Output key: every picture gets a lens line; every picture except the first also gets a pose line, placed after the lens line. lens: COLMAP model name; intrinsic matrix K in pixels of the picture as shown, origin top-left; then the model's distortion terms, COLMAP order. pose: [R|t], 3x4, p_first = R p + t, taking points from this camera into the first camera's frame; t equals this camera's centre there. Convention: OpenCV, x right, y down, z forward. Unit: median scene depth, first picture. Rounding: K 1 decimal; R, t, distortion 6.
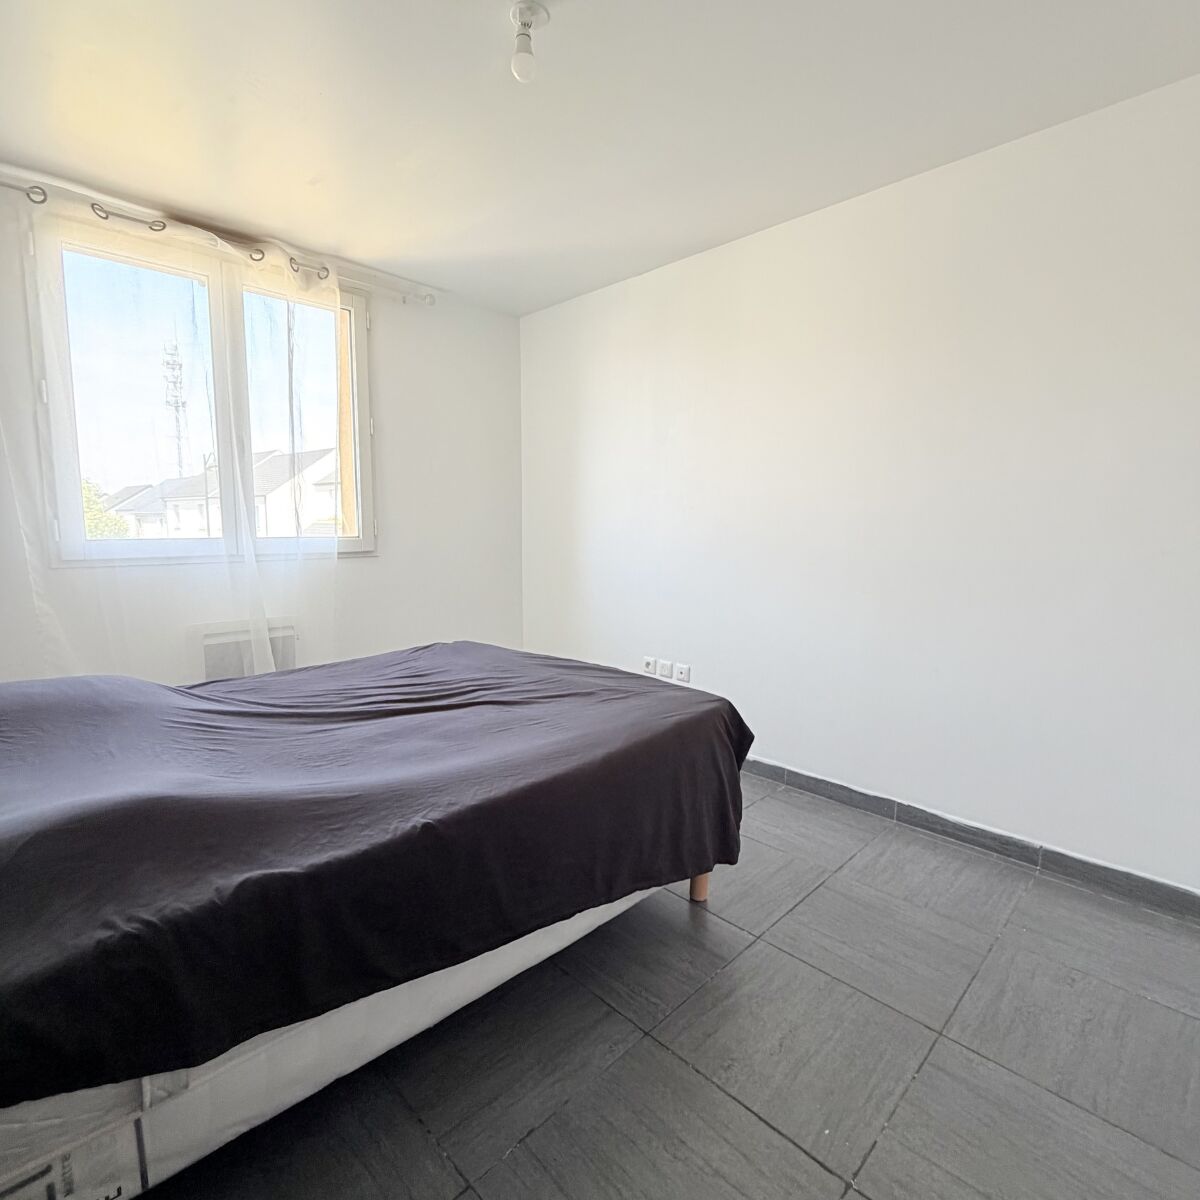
lens RADIAL K [[630.3, 0, 621.5], [0, 630.3, 593.4], [0, 0, 1]] dist [-0.001346, 0.000224]
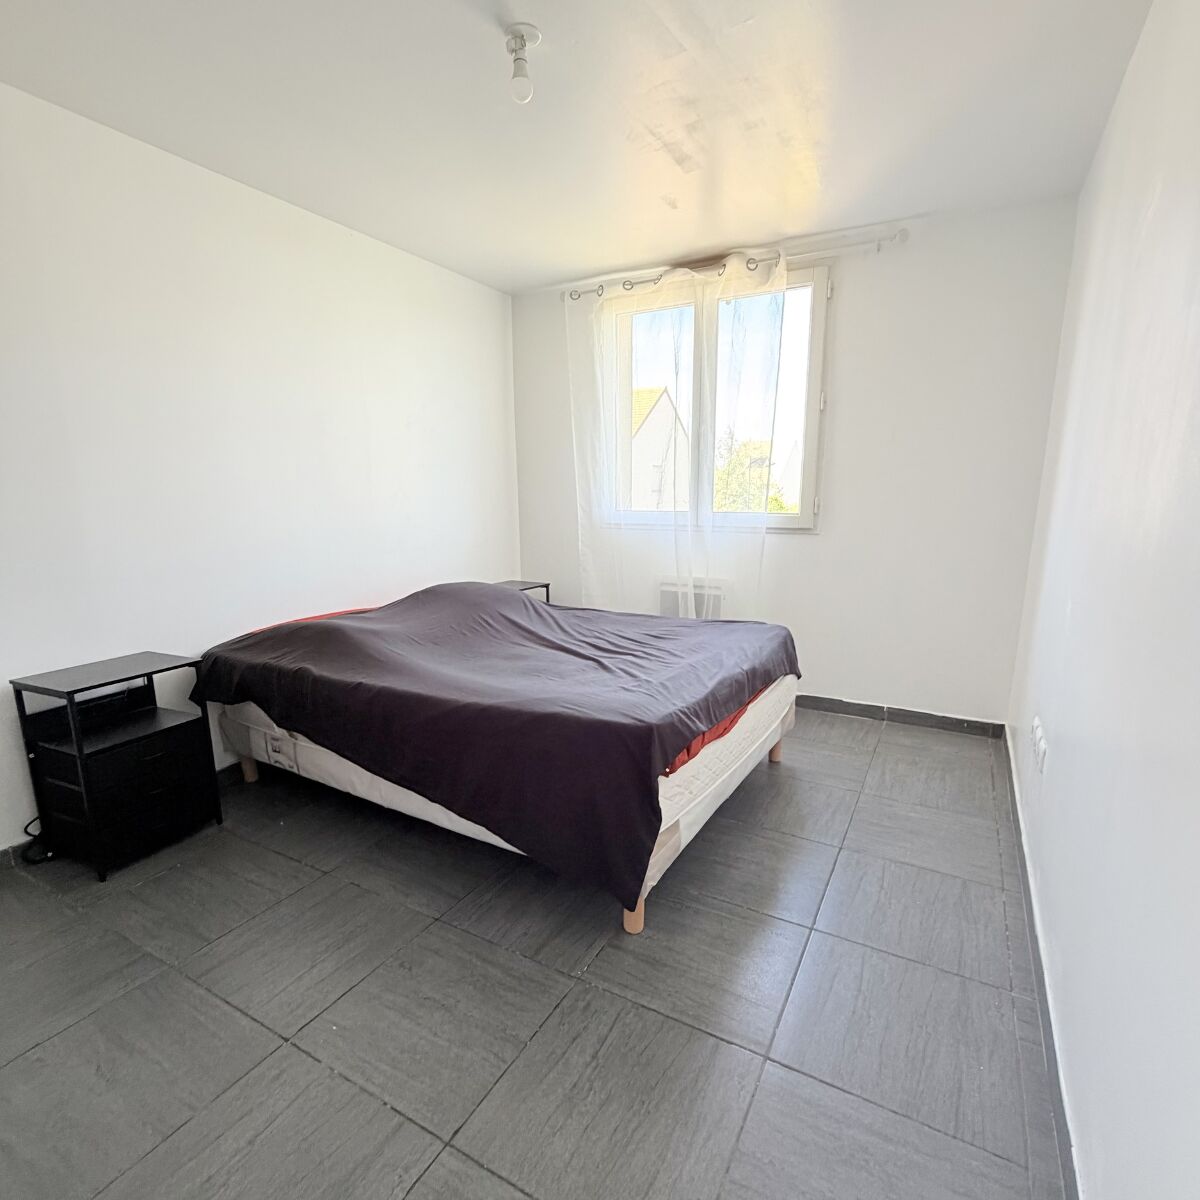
lens RADIAL K [[649.3, 0, 599.6], [0, 649.3, 627.8], [0, 0, 1]] dist [-0.000739, 0.000583]
pose [[0.261005, 0.196026, -0.945225, 0.775464], [-0.106861, 0.979015, 0.173525, -0.081059], [0.959404, 0.055717, 0.276476, 0.580294]]
